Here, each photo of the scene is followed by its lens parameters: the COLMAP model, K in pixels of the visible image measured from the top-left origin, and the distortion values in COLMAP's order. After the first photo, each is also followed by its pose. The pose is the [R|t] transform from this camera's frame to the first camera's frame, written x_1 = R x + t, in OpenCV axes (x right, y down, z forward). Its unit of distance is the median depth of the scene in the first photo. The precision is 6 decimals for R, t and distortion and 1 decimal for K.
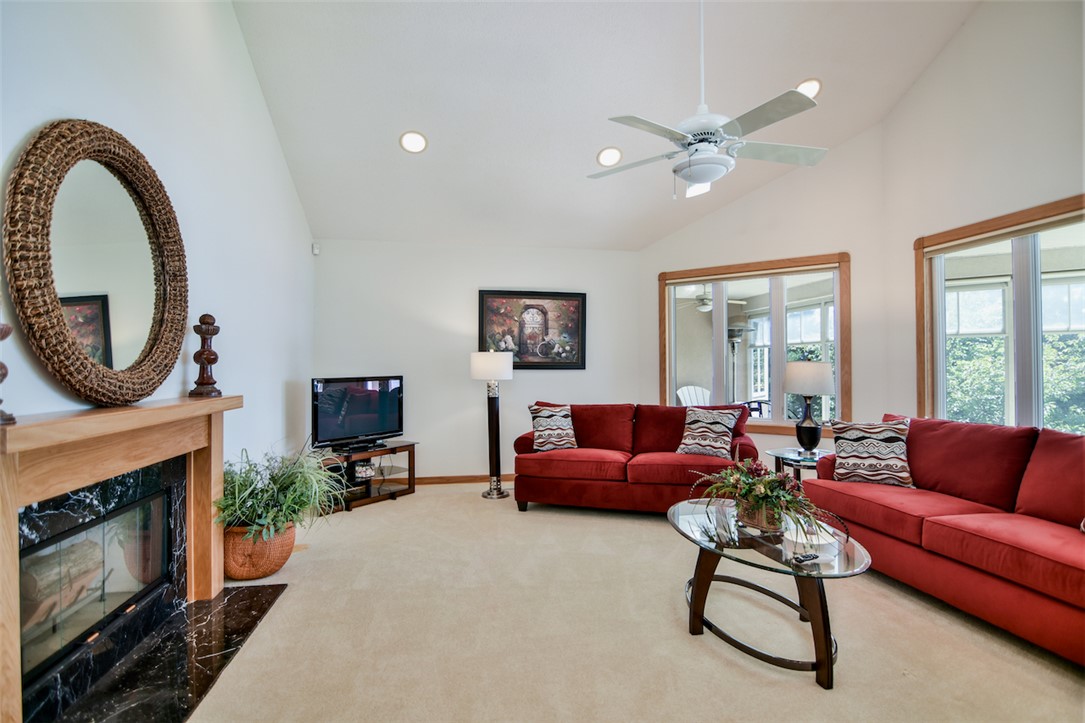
lens RADIAL K [[523.9, 0, 544.6], [0, 523.9, 362.6], [0, 0, 1]] dist [0.002407, -0.016680]
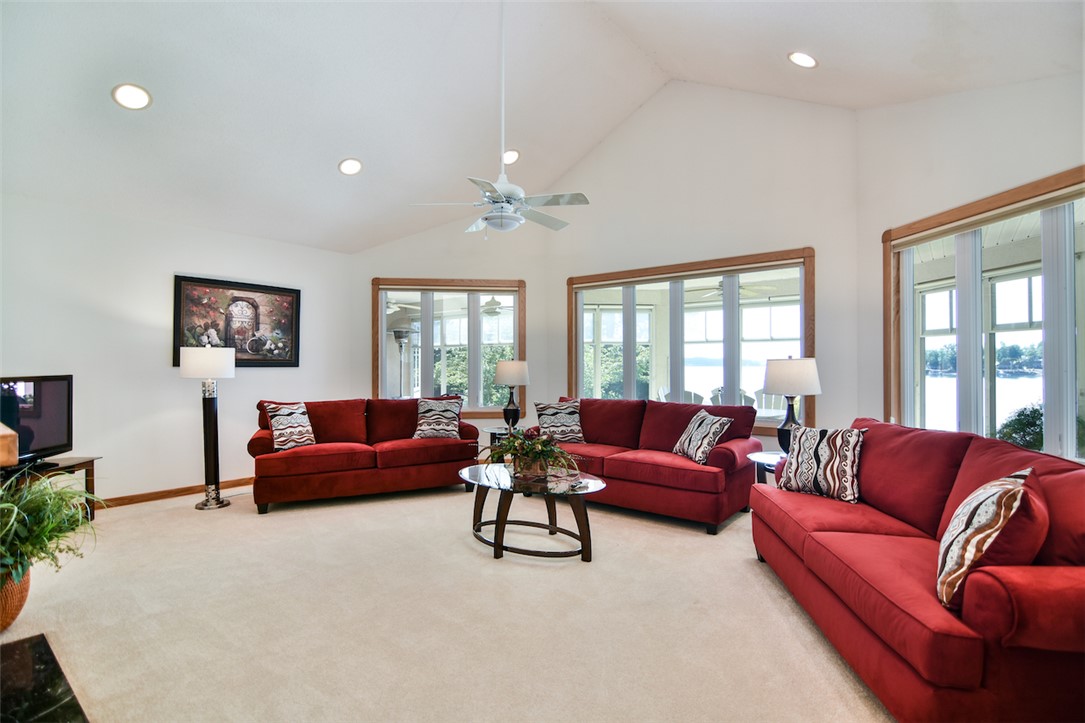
lens RADIAL K [[523.9, 0, 544.6], [0, 523.9, 362.6], [0, 0, 1]] dist [0.002407, -0.016680]
pose [[0.753379, 0.005101, 0.657567, -0.270441], [-0.007124, 0.999975, 0.000405, 0.001417], [-0.657548, -0.004990, 0.753396, -0.059667]]
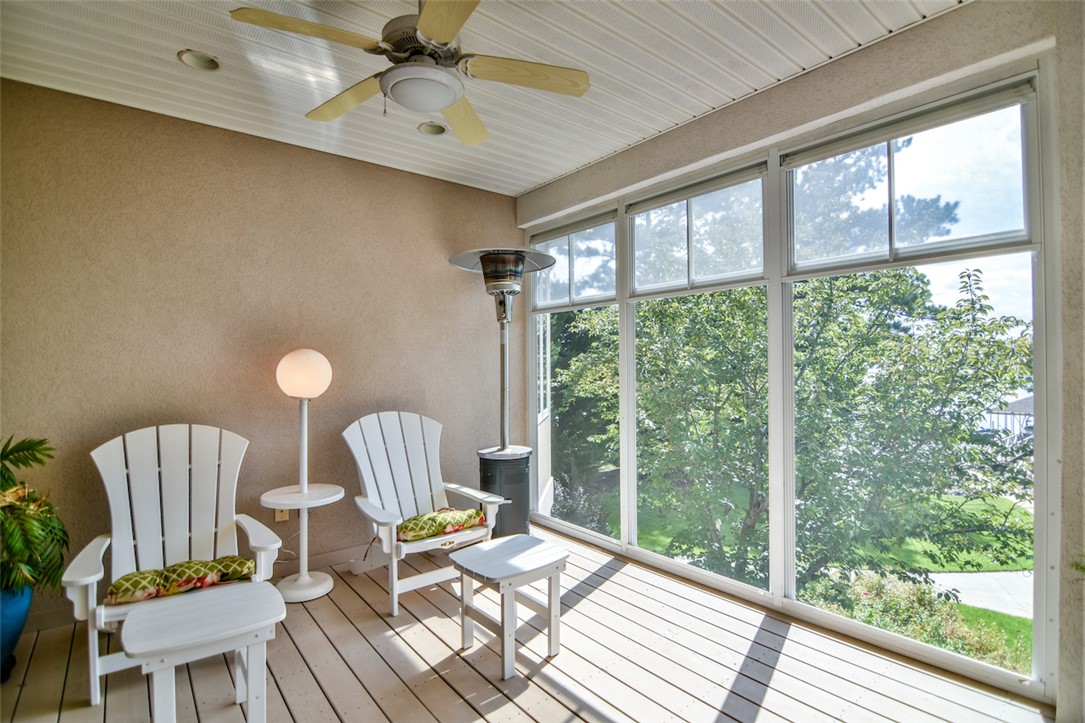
lens RADIAL K [[523.9, 0, 544.6], [0, 523.9, 362.6], [0, 0, 1]] dist [0.002407, -0.016680]
pose [[0.879818, 0.001261, 0.475309, 0.402777], [-0.001343, 0.999999, -0.000167, 0.025573], [-0.475309, -0.000492, 0.879819, 1.273303]]
